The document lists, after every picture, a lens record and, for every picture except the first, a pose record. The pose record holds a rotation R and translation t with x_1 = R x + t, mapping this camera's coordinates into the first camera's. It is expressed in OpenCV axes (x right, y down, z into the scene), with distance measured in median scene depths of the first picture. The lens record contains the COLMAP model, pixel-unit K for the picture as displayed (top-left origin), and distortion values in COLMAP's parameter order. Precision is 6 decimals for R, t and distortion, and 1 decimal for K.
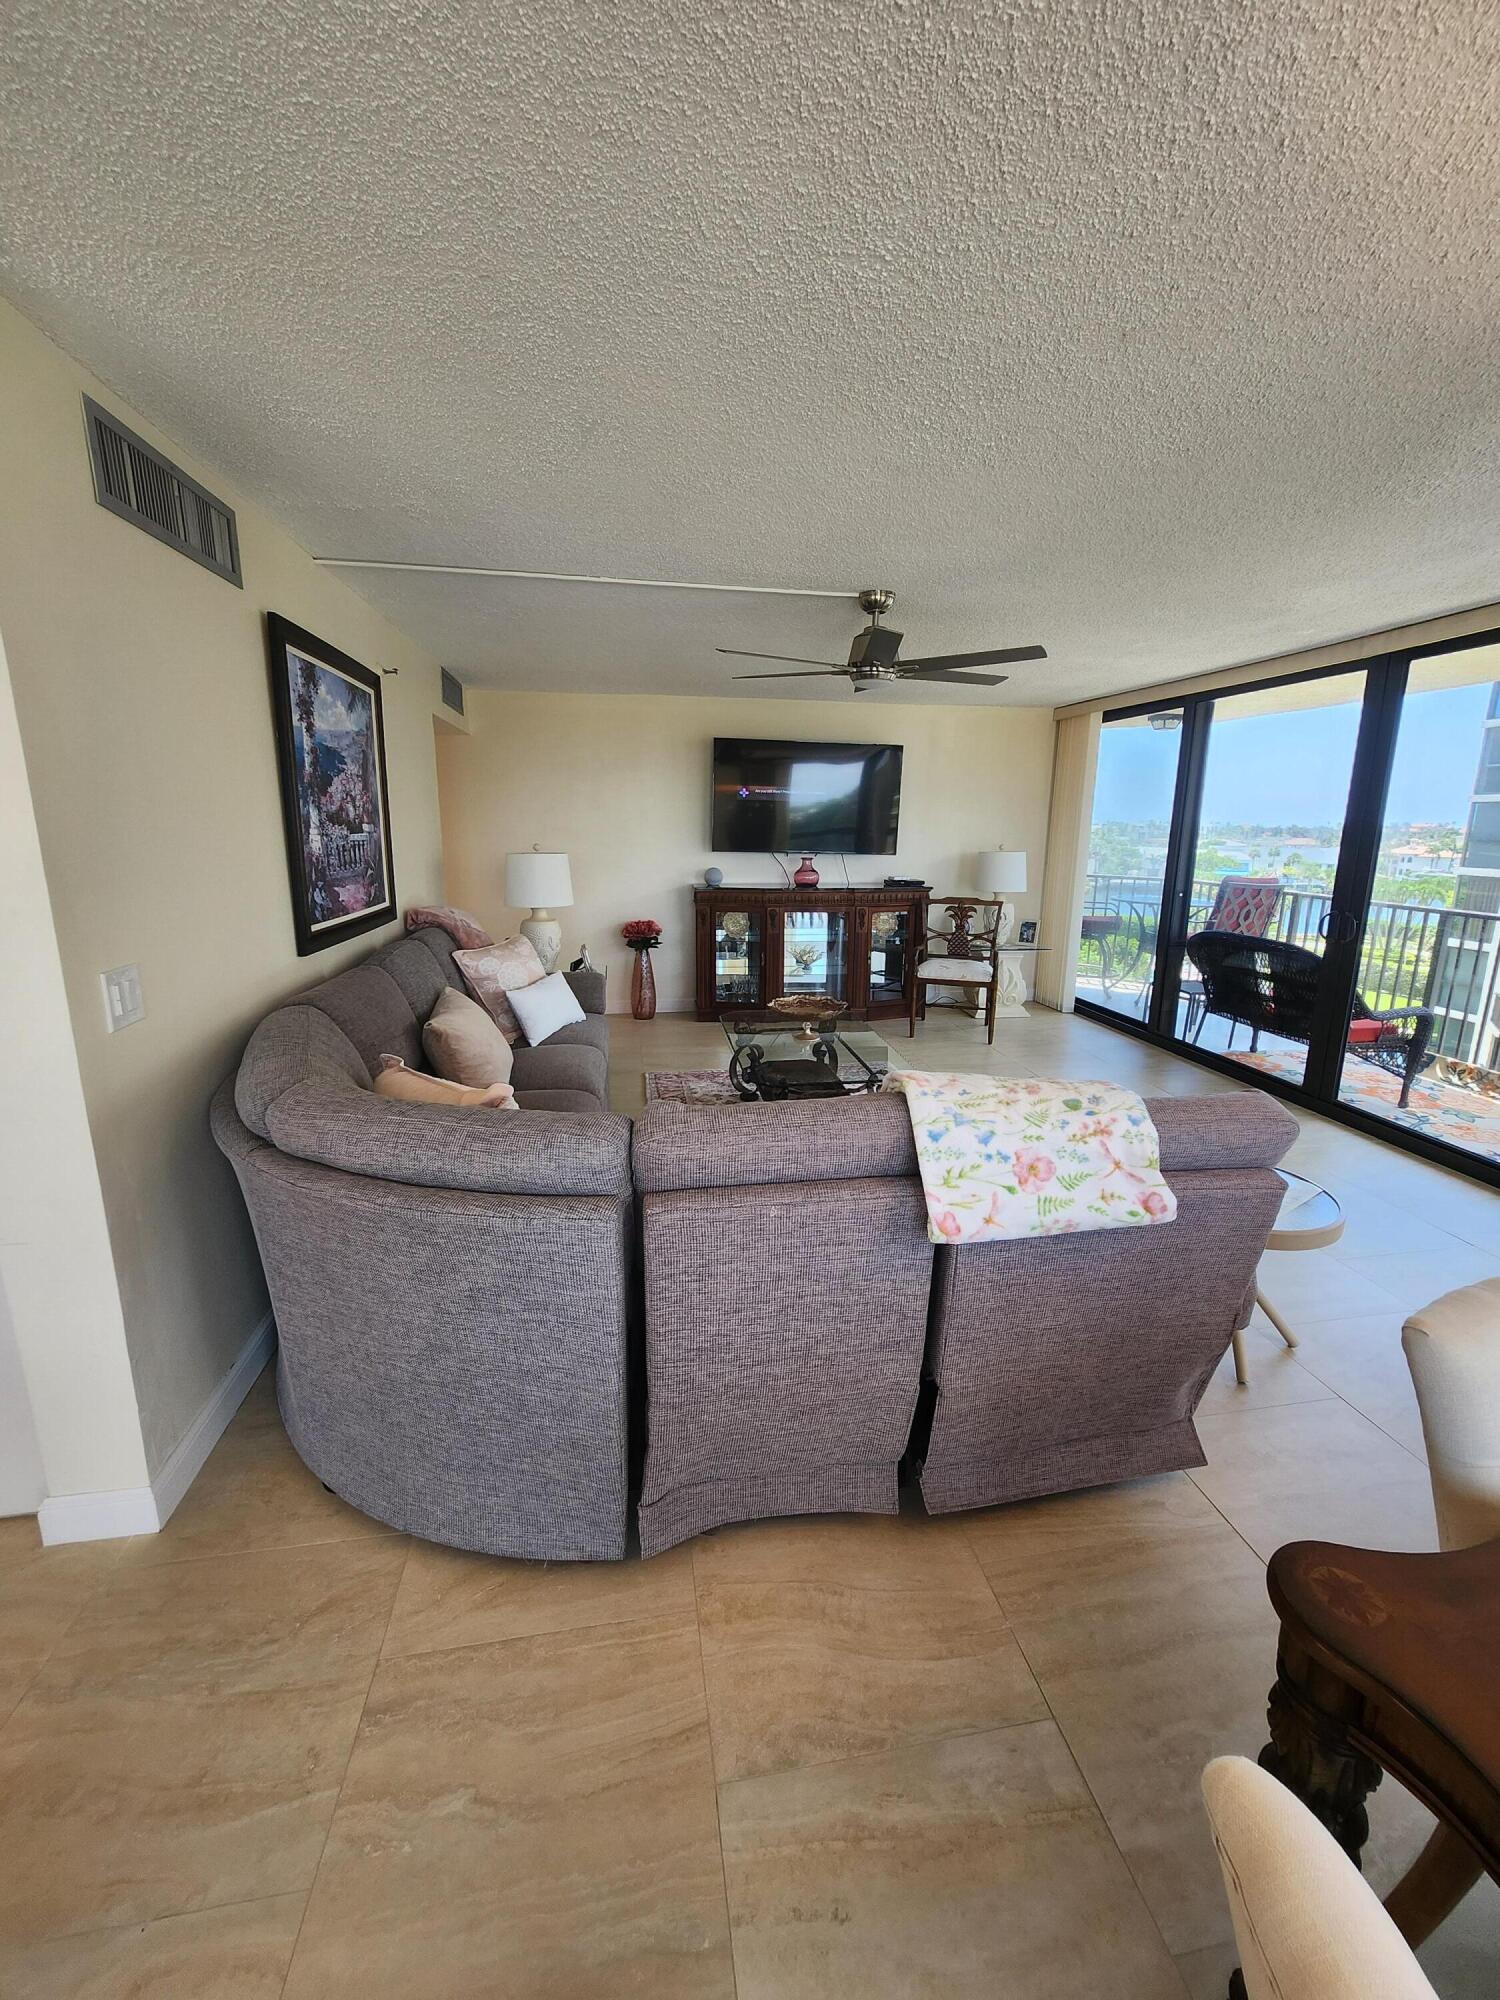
lens RADIAL K [[795.3, 0, 756.0], [0, 795.3, 987.8], [0, 0, 1]] dist [-0.002699, 0.000926]
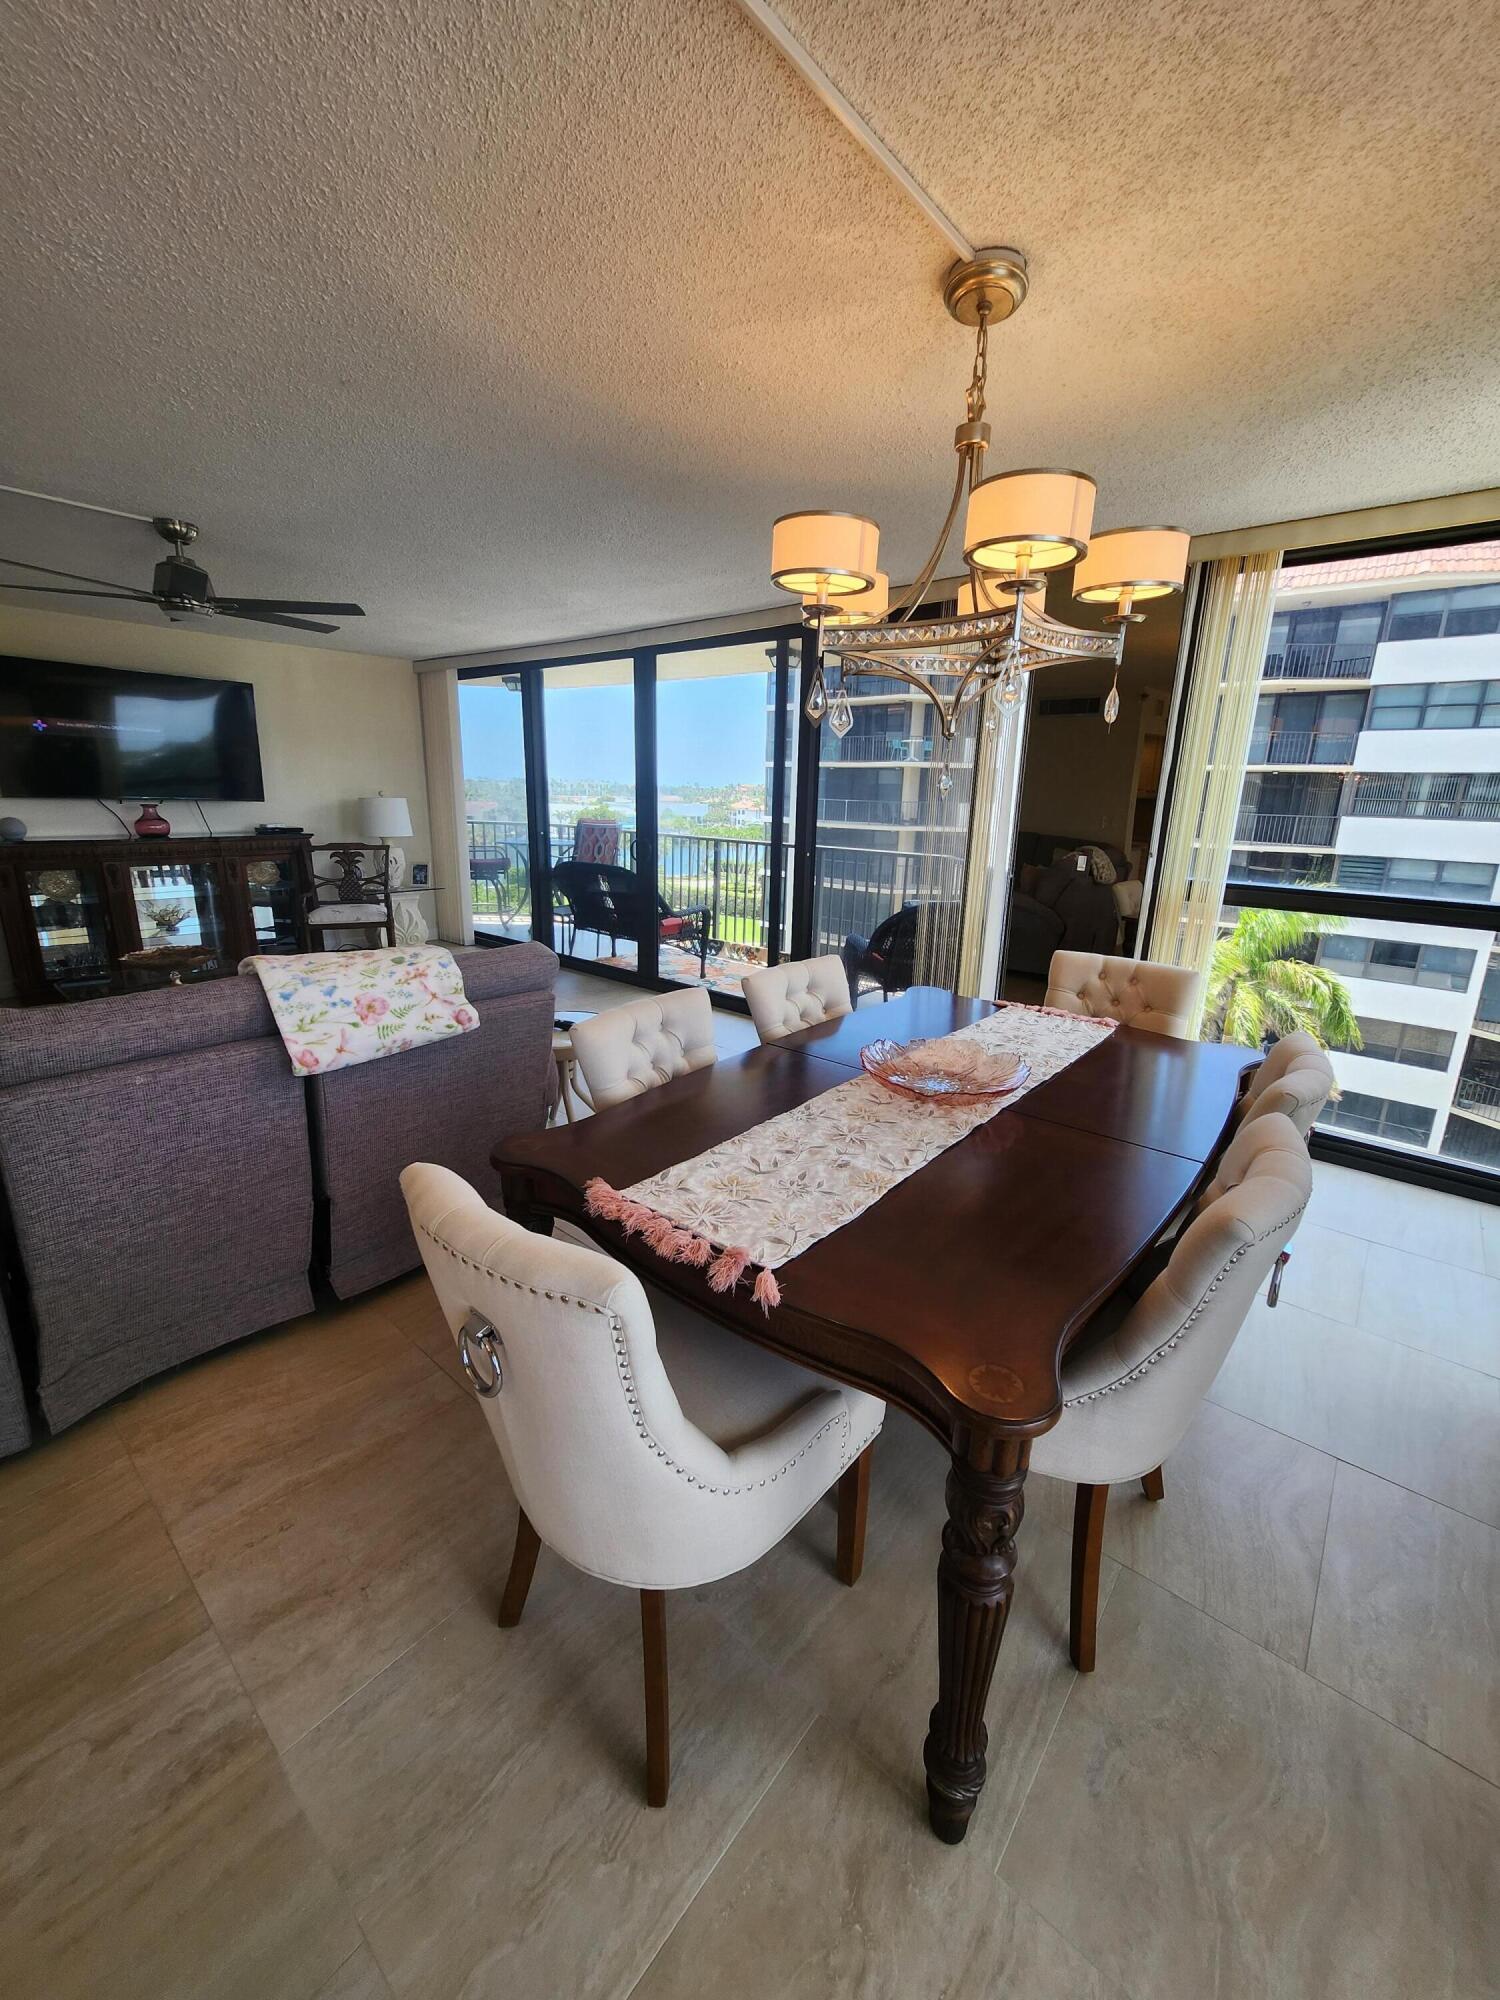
lens RADIAL K [[795.3, 0, 763.8], [0, 795.3, 993.7], [0, 0, 1]] dist [-0.002699, 0.000926]
pose [[0.765734, -0.151149, 0.625144, 0.007133], [0.114393, 0.988502, 0.098884, 0.071602], [-0.632903, -0.004207, 0.774220, -0.239662]]
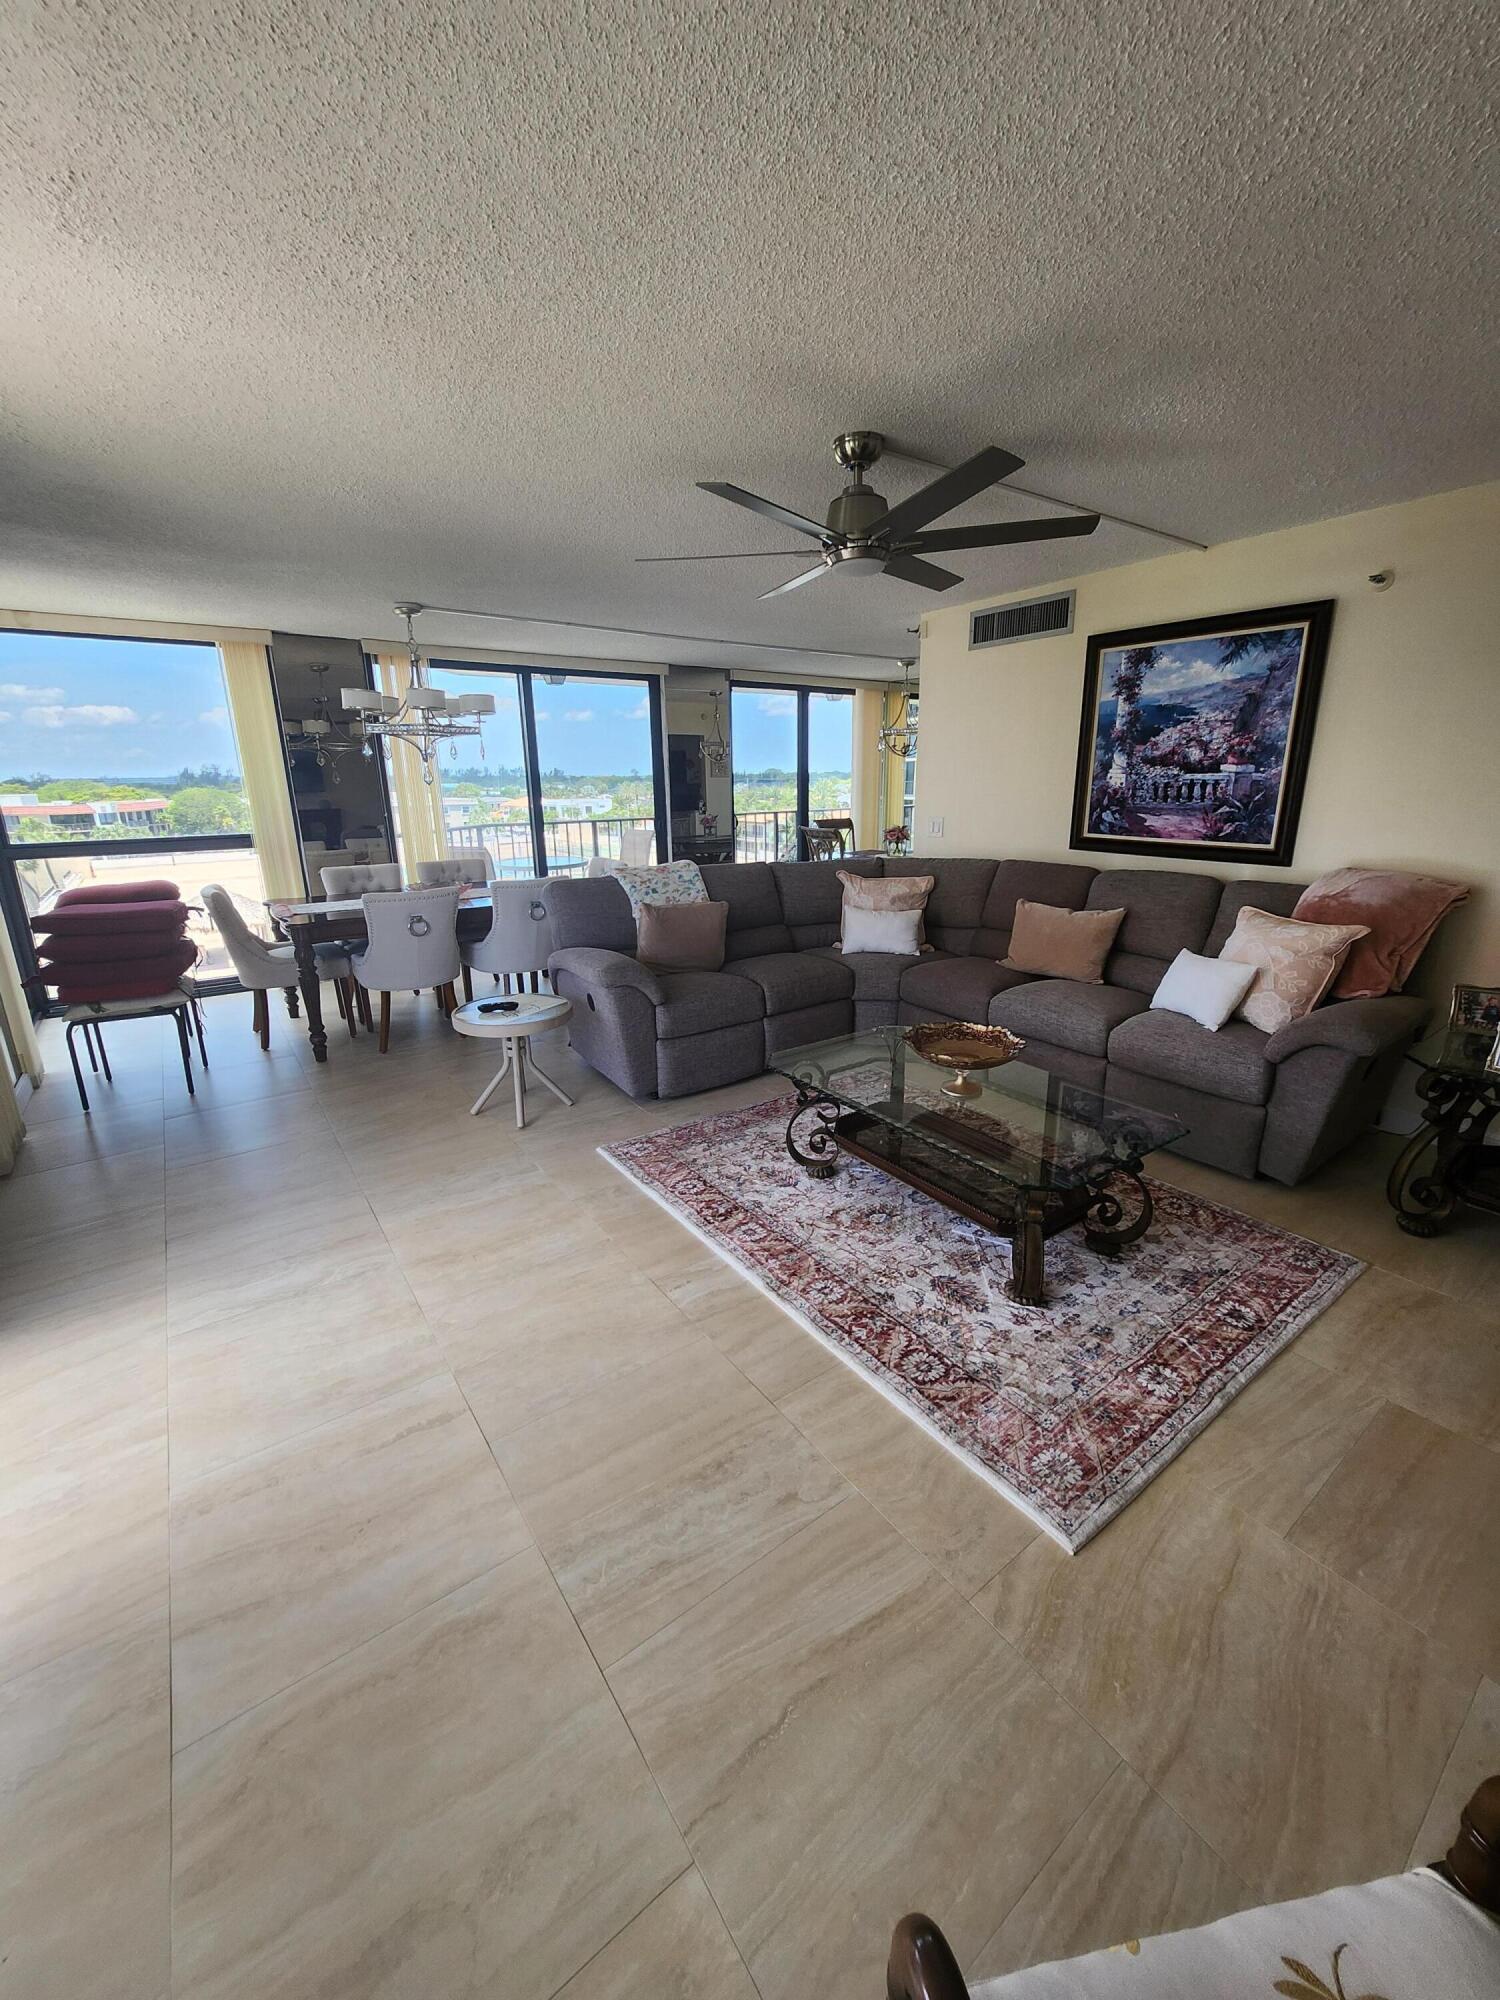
lens RADIAL K [[795.3, 0, 753.4], [0, 795.3, 996.7], [0, 0, 1]] dist [-0.002699, 0.000926]
pose [[-0.899443, 0.113444, -0.422058, 0.213373], [-0.092281, 0.894651, 0.437131, -0.120930], [0.427184, 0.432123, -0.794219, 0.617732]]
